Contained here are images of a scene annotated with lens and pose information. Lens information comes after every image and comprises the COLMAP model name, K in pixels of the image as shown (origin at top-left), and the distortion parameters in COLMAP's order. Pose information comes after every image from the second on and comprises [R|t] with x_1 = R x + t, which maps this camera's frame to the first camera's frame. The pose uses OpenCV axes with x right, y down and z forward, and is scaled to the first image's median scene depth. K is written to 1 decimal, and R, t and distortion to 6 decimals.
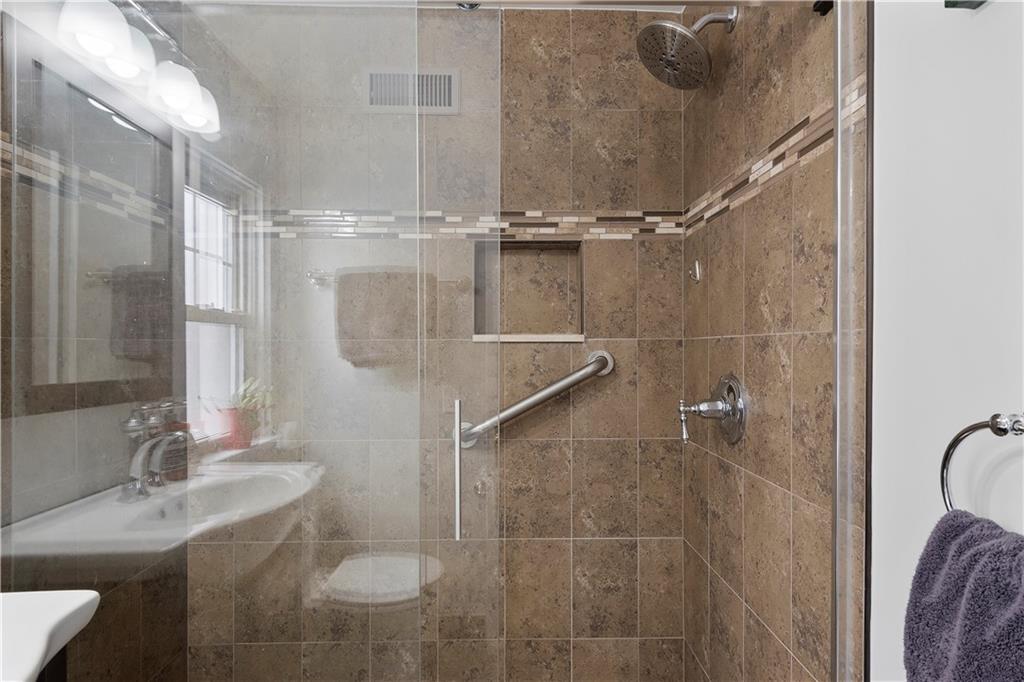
lens RADIAL K [[529.8, 0, 512.9], [0, 529.8, 350.0], [0, 0, 1]] dist [0.011104, -0.000577]
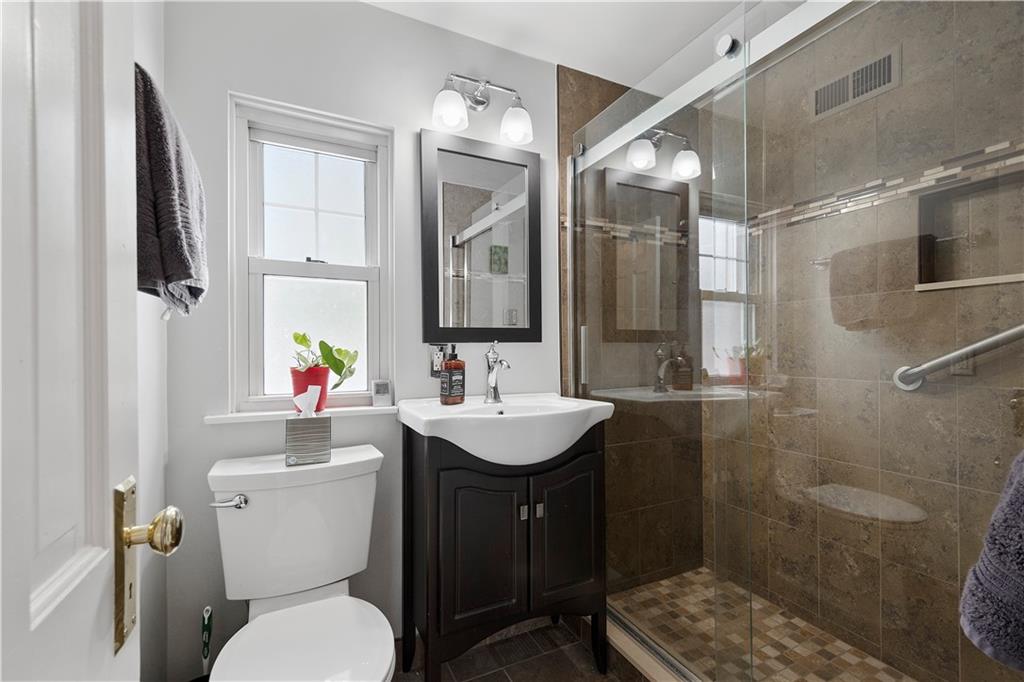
lens RADIAL K [[444.6, 0, 510.8], [0, 444.6, 345.6], [0, 0, 1]] dist [0.000858, -0.000090]
pose [[0.408105, -0.005449, -0.912919, 0.405711], [0.002863, 0.999985, -0.004689, 0.094868], [0.912931, -0.000700, 0.408114, -0.106193]]
